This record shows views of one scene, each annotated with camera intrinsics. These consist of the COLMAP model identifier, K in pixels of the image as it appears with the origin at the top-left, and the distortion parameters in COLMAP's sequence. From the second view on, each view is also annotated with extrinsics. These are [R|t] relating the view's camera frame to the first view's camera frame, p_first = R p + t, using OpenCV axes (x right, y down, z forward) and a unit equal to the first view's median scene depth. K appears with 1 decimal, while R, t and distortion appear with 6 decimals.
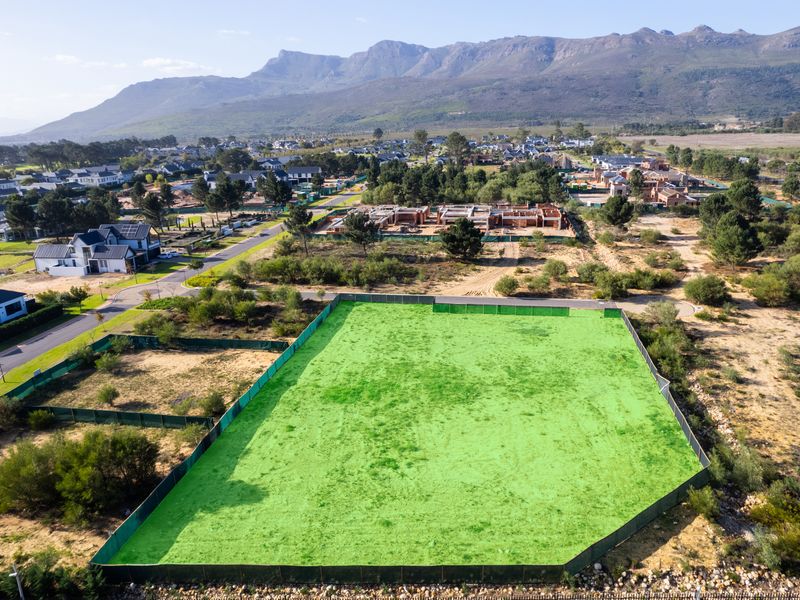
lens RADIAL K [[580.9, 0, 396.3], [0, 580.9, 299.8], [0, 0, 1]] dist [-0.065442, 0.058251]
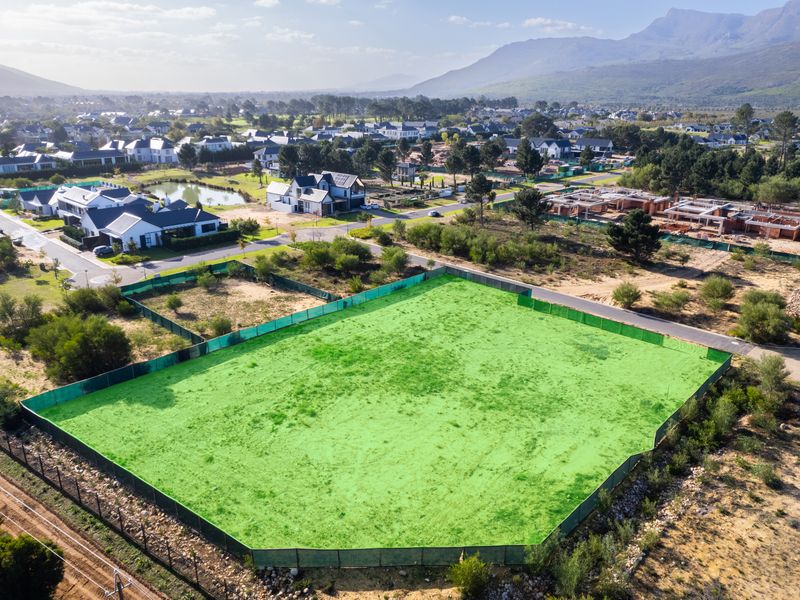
lens RADIAL K [[606.2, 0, 389.9], [0, 606.2, 301.2], [0, 0, 1]] dist [-0.048181, 0.012049]
pose [[0.829661, 0.218078, -0.513911, 0.320937], [-0.195297, 0.975757, 0.098775, -0.031887], [0.522993, 0.018416, 0.852138, 0.088077]]
